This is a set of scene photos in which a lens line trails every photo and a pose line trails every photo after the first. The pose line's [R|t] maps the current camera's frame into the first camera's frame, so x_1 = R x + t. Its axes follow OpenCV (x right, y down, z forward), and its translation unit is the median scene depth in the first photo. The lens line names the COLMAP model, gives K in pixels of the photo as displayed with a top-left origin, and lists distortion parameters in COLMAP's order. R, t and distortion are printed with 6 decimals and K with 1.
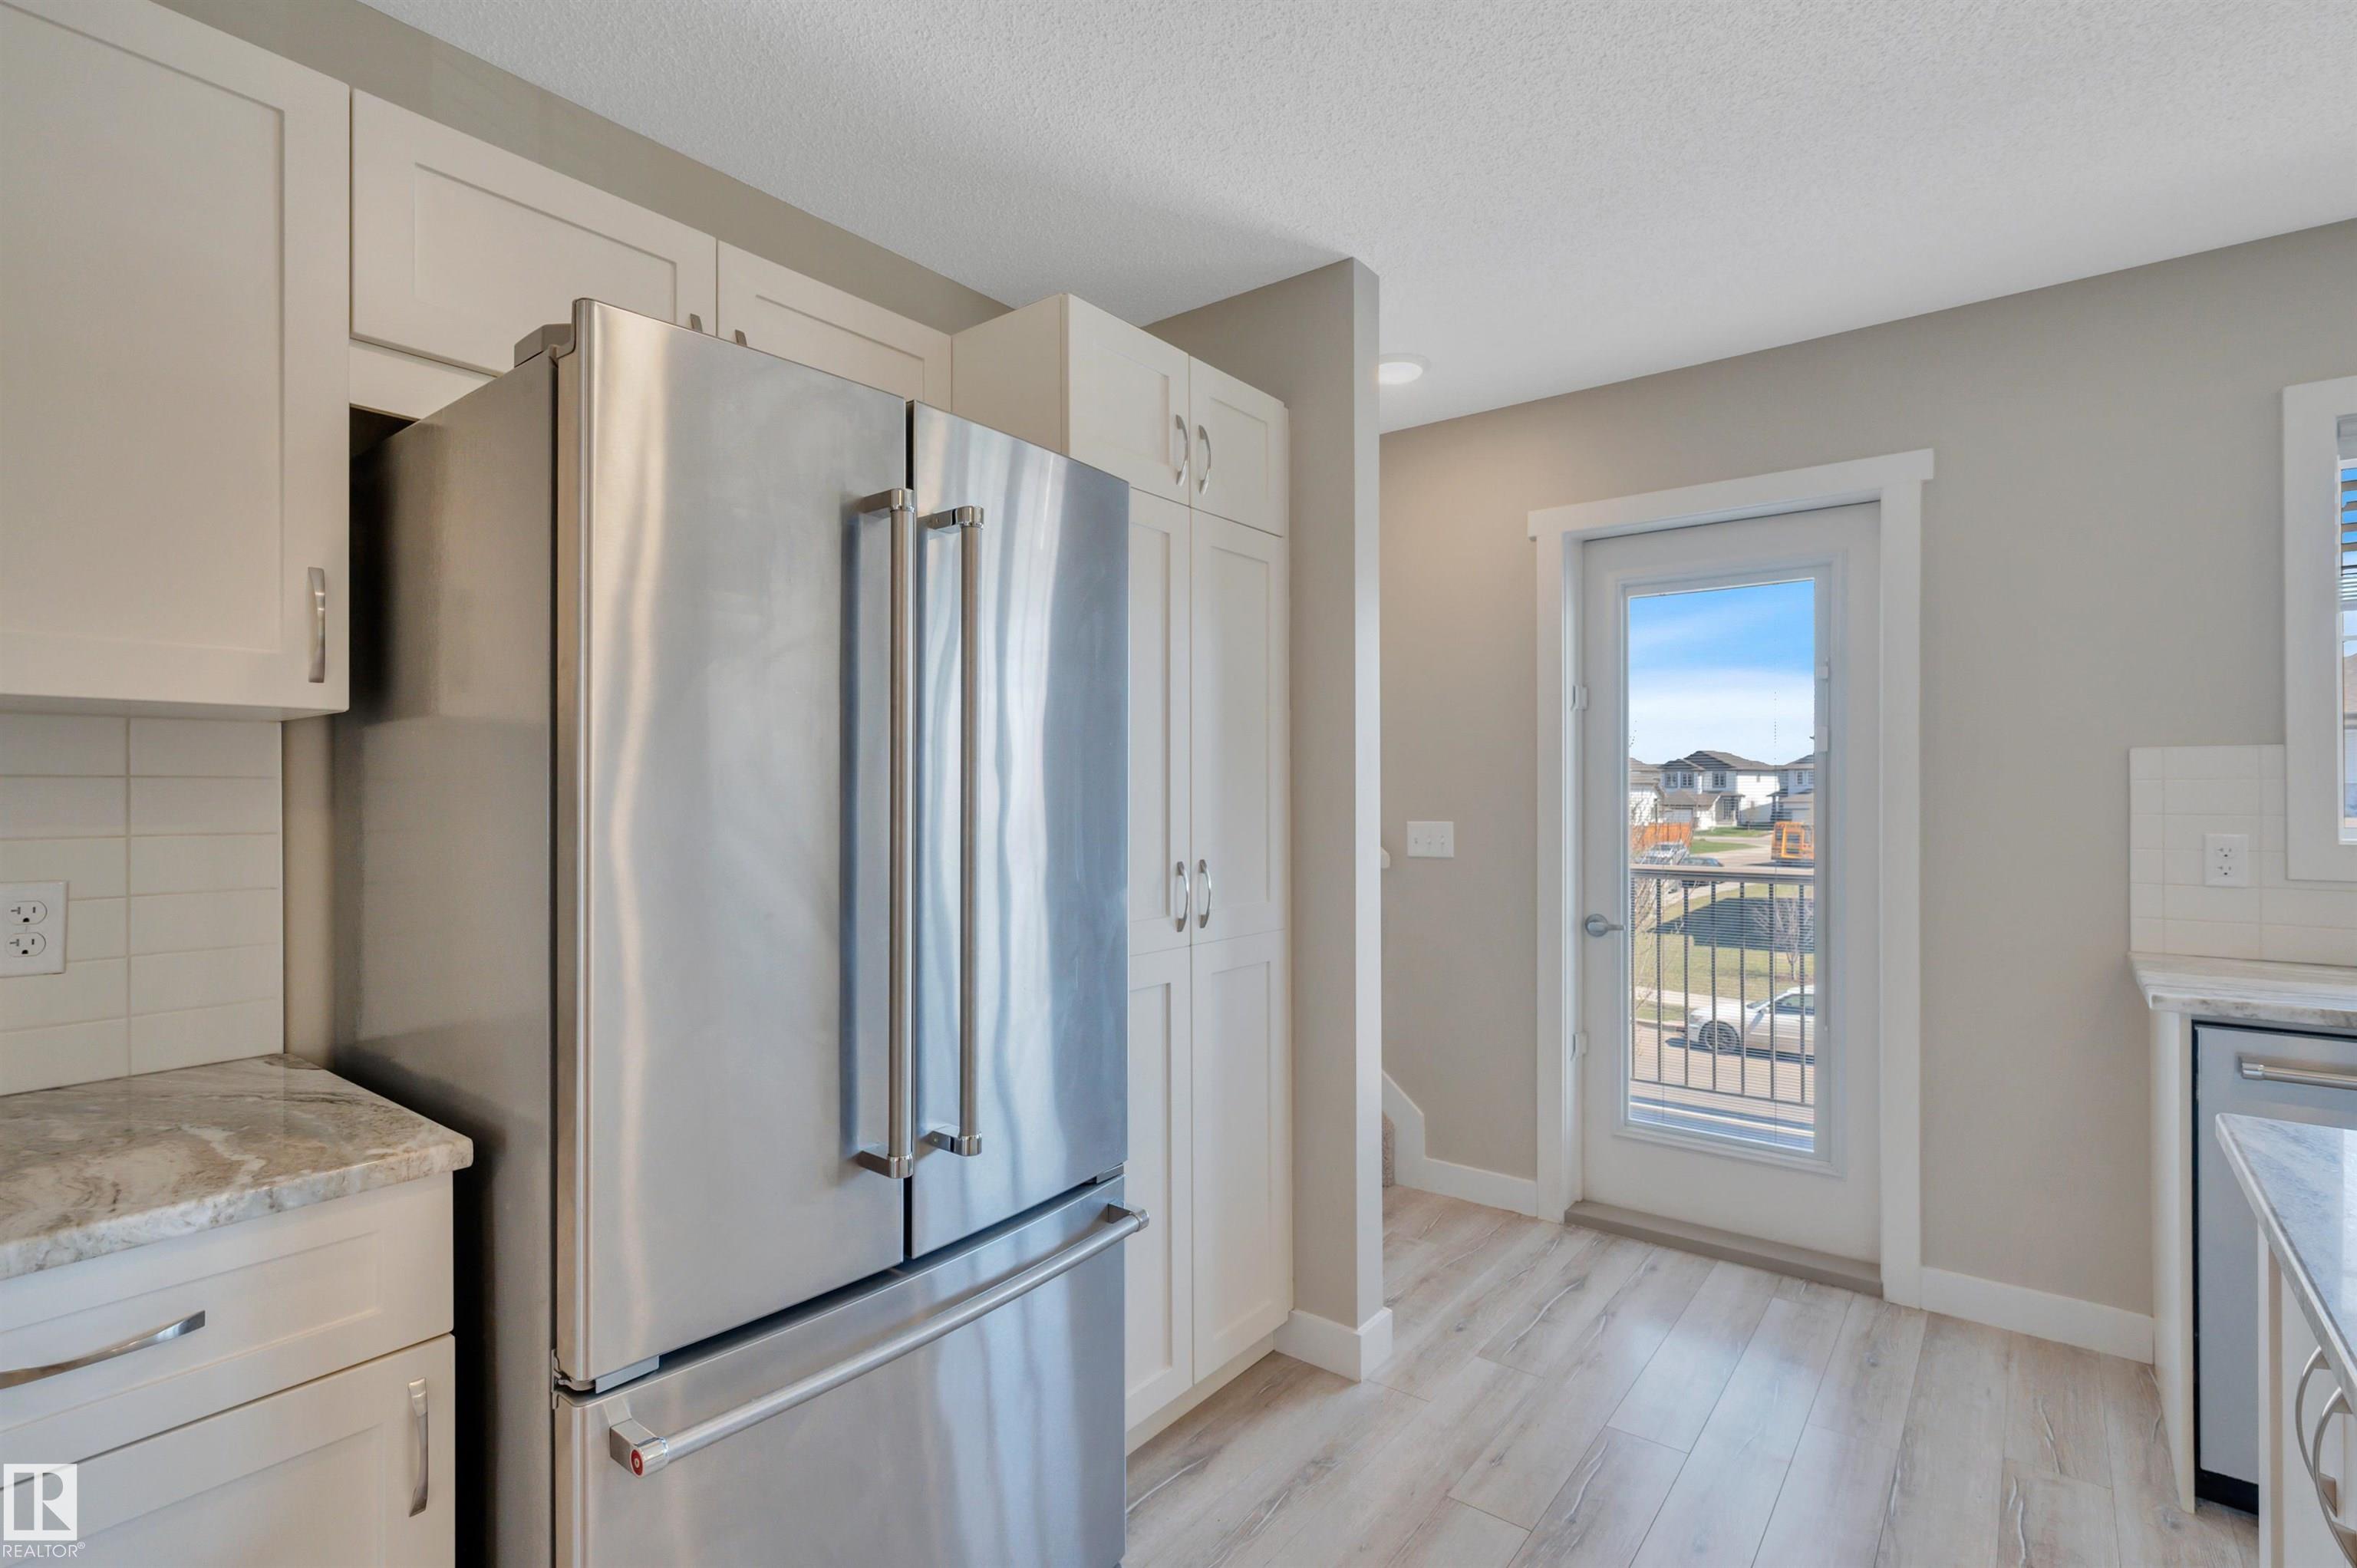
lens RADIAL K [[1099.9, 0, 1195.1], [0, 1099.9, 791.1], [0, 0, 1]] dist [0.006046, -0.002536]
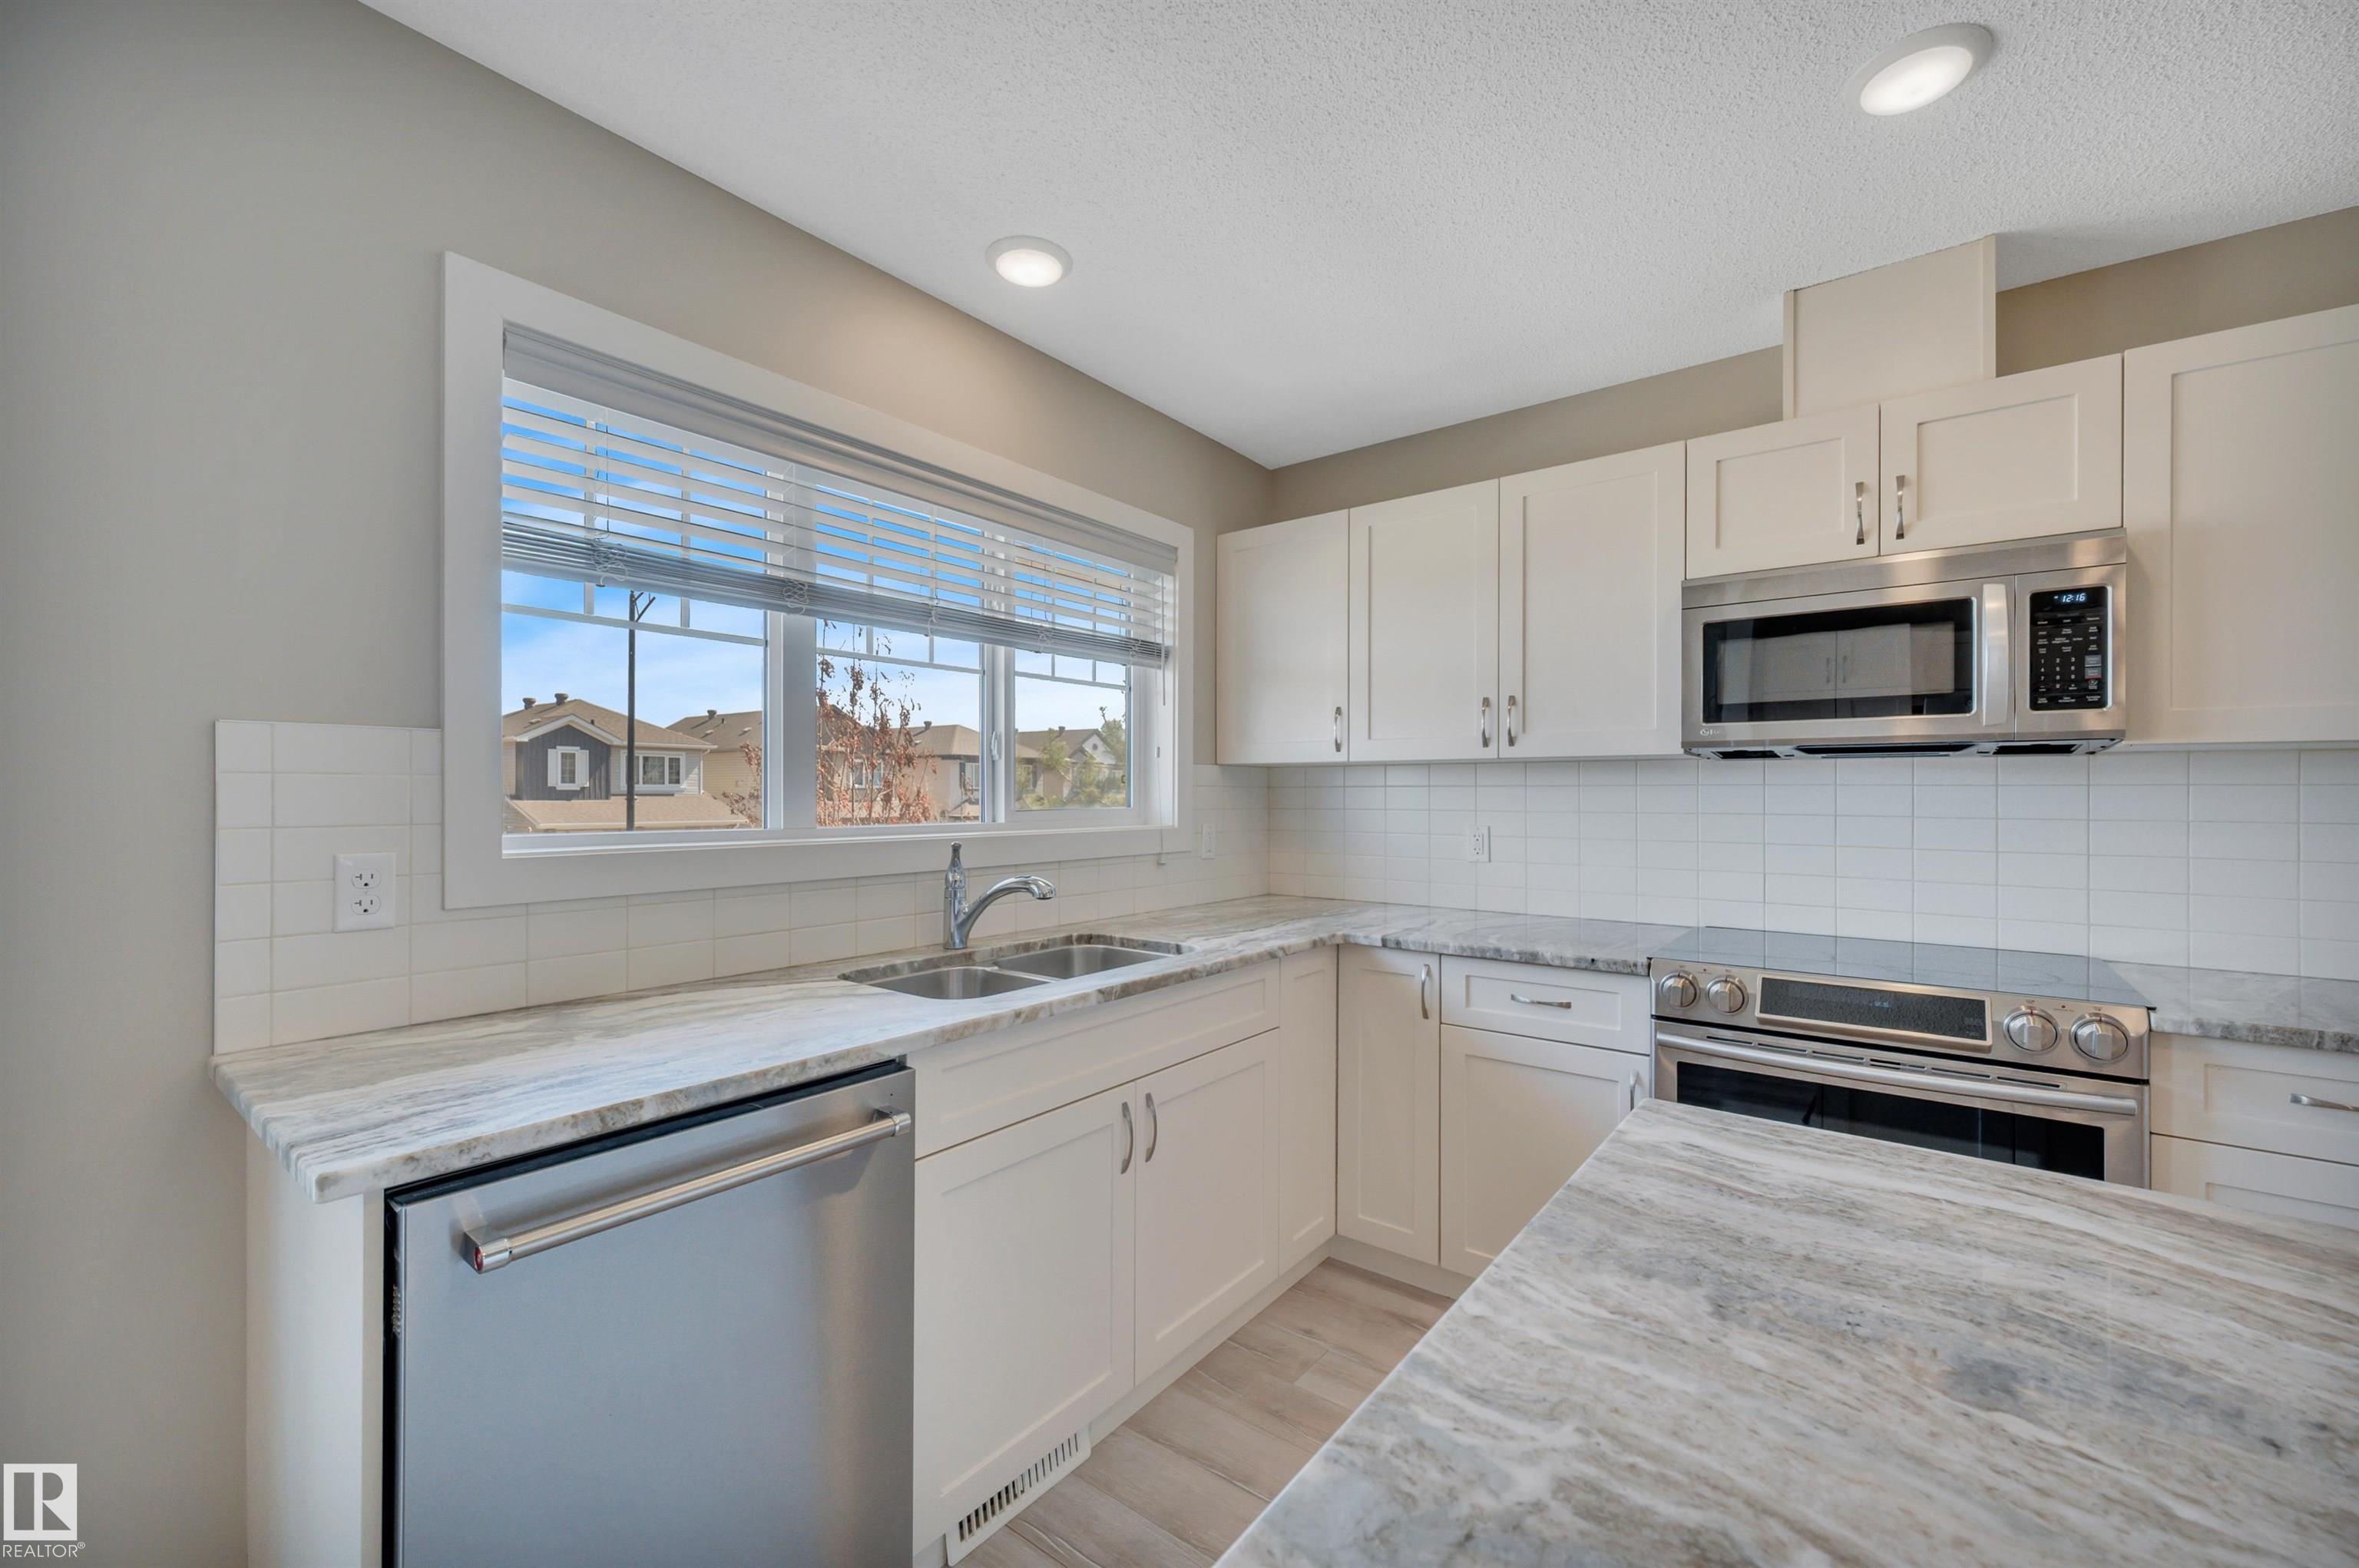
lens RADIAL K [[939.1, 0, 1195.6], [0, 939.1, 791.8], [0, 0, 1]] dist [0.001288, 0.000429]
pose [[-0.000560, 0.003150, 0.999995, 0.305740], [-0.004819, 0.999983, -0.003153, 0.000055], [-0.999988, -0.004821, -0.000545, 0.427253]]
